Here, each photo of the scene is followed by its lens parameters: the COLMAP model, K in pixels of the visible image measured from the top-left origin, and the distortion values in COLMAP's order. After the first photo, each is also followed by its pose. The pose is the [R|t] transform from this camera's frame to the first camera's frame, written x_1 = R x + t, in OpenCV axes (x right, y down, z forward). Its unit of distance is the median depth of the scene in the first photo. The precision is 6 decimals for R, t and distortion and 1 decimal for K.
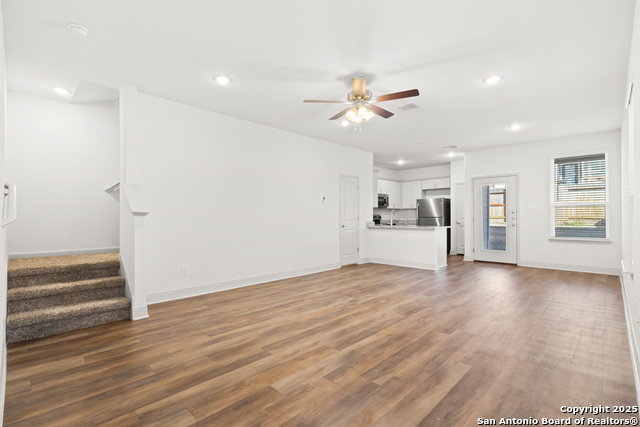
lens RADIAL K [[294.8, 0, 316.8], [0, 294.8, 218.3], [0, 0, 1]] dist [-0.001647, 0.002482]
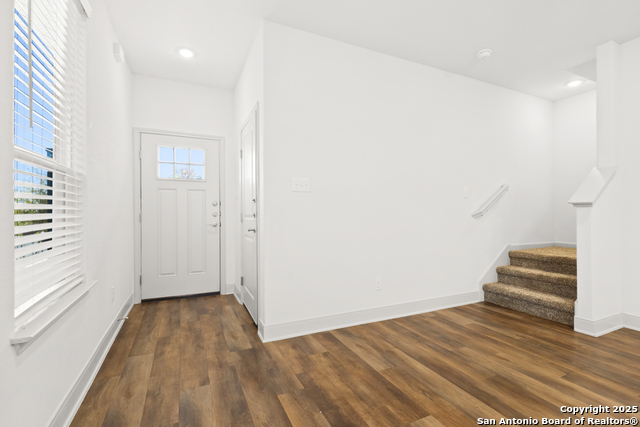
lens RADIAL K [[294.8, 0, 320.1], [0, 294.8, 212.5], [0, 0, 1]] dist [-0.001647, 0.002482]
pose [[-0.345593, -0.003537, -0.938378, 0.508928], [-0.004558, 0.999987, -0.002091, 0.014242], [0.938373, 0.003555, -0.345605, 0.723048]]
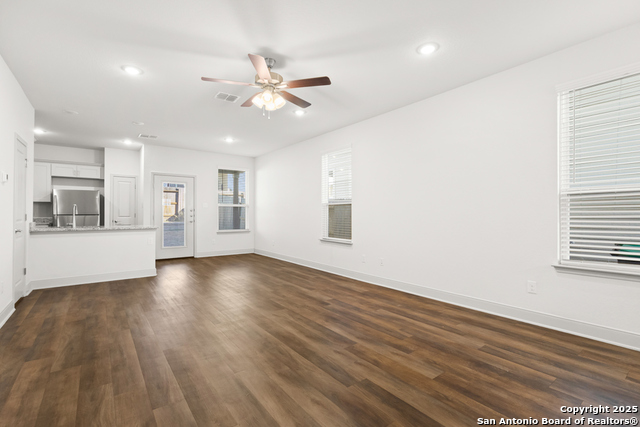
lens RADIAL K [[294.8, 0, 320.1], [0, 294.8, 211.6], [0, 0, 1]] dist [-0.001647, 0.002482]
pose [[0.142191, 0.009016, 0.989798, -0.900988], [0.004203, 0.999944, -0.009712, -0.005925], [-0.989830, 0.005542, 0.142145, 0.901989]]
